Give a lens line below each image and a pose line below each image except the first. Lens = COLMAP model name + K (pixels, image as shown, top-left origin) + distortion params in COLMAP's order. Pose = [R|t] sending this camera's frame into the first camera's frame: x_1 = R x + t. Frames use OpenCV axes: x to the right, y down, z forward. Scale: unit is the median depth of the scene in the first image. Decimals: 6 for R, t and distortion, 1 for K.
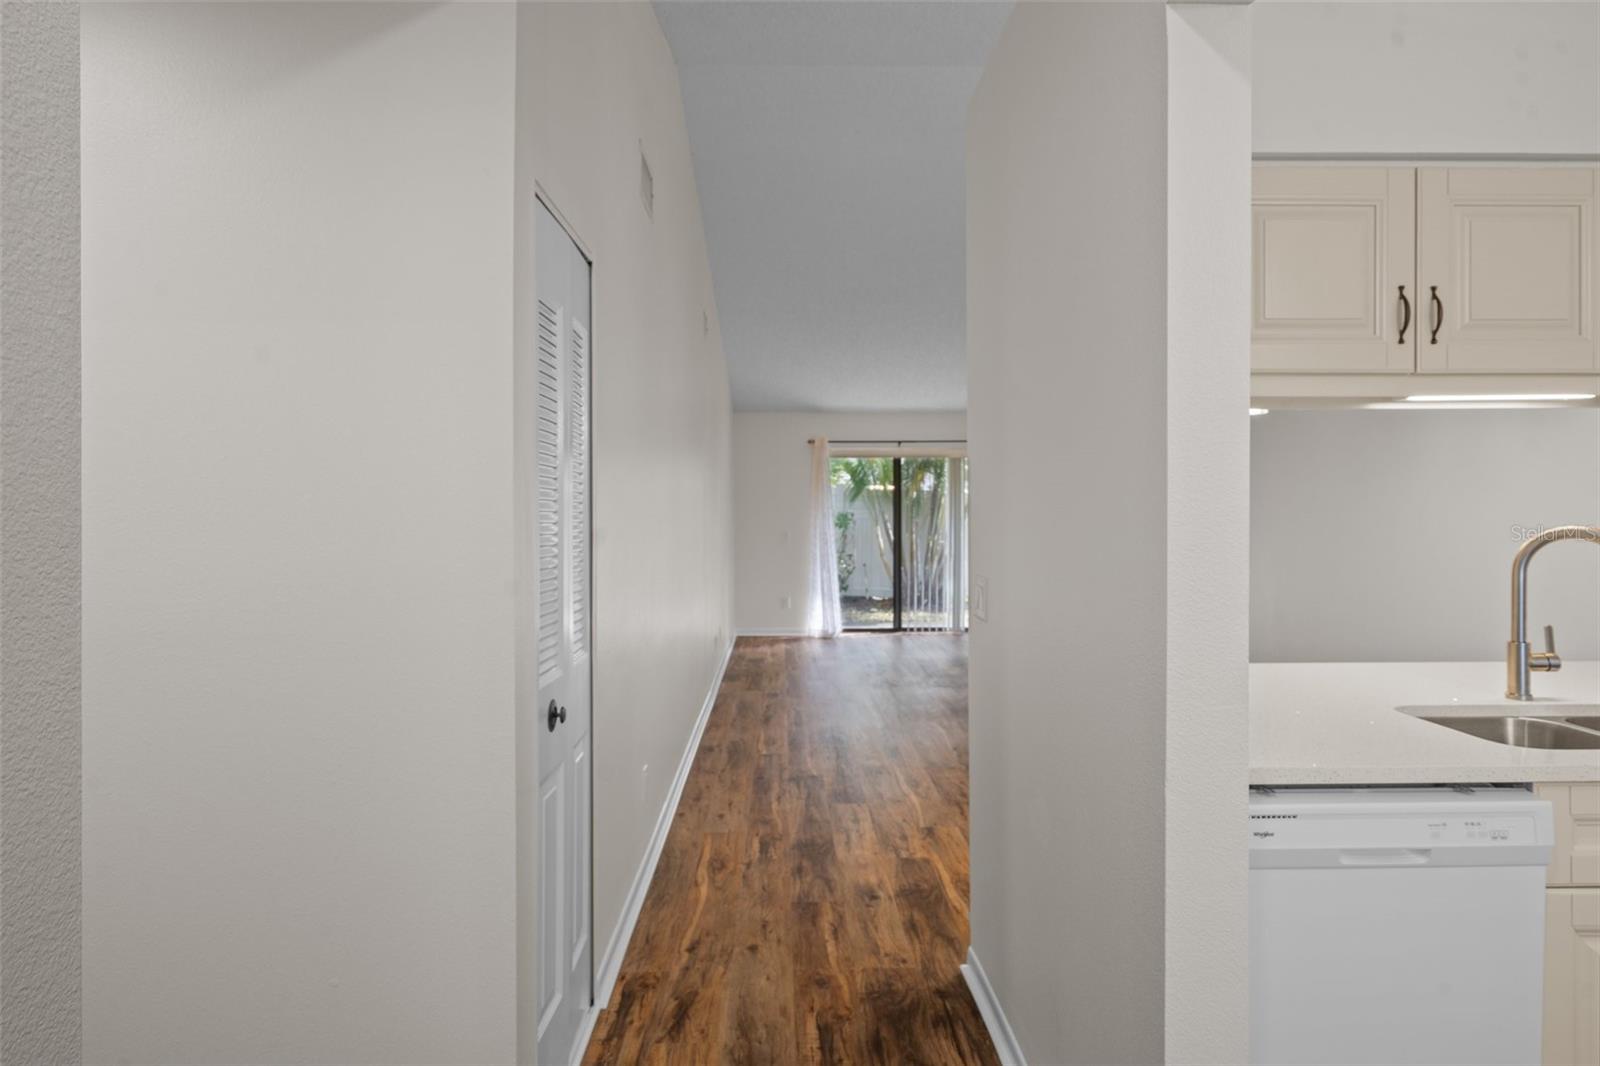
lens RADIAL K [[919.4, 0, 790.4], [0, 919.4, 510.6], [0, 0, 1]] dist [0.000800, -0.000555]
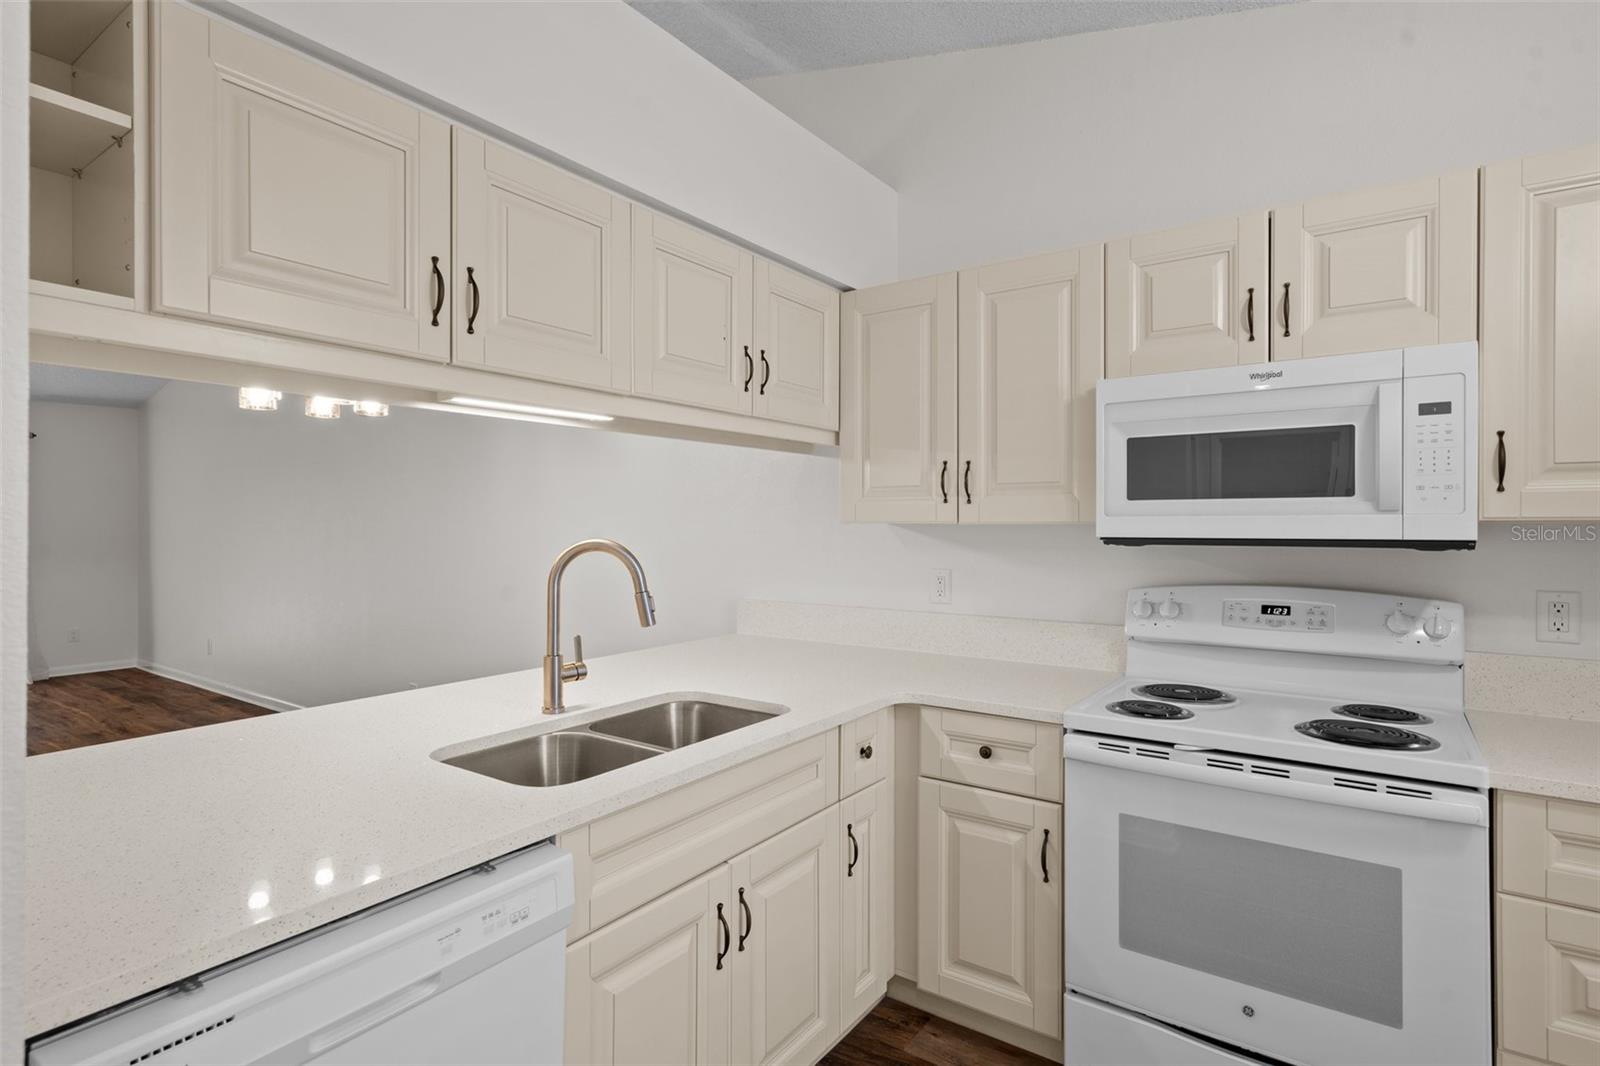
lens RADIAL K [[803.0, 0, 792.1], [0, 803.0, 529.8], [0, 0, 1]] dist [0.004235, 0.001304]
pose [[0.593766, -0.003411, 0.804631, 0.172421], [-0.001988, 0.999982, 0.005707, 0.001079], [-0.804636, -0.004989, 0.593748, 0.193301]]
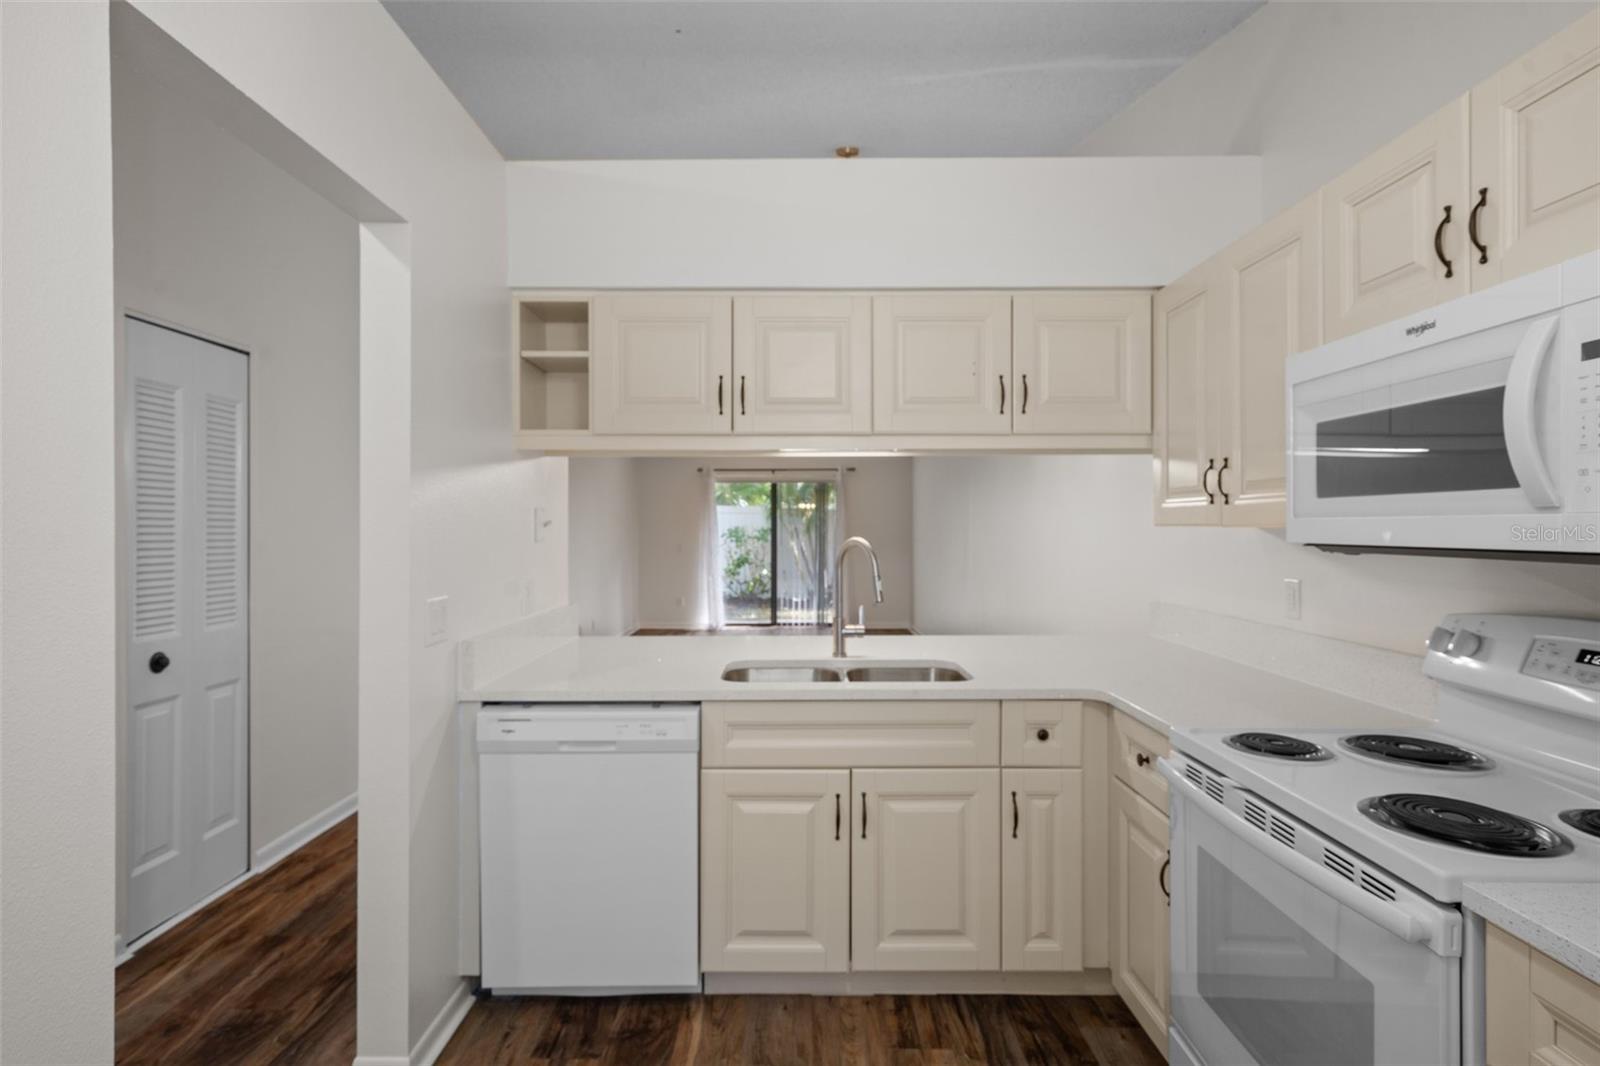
lens RADIAL K [[803.0, 0, 792.1], [0, 803.0, 529.8], [0, 0, 1]] dist [0.004235, 0.001304]
pose [[0.999781, 0.001496, -0.020851, 0.523147], [-0.001405, 0.999989, 0.004366, -0.000656], [0.020857, -0.004336, 0.999773, -0.188848]]
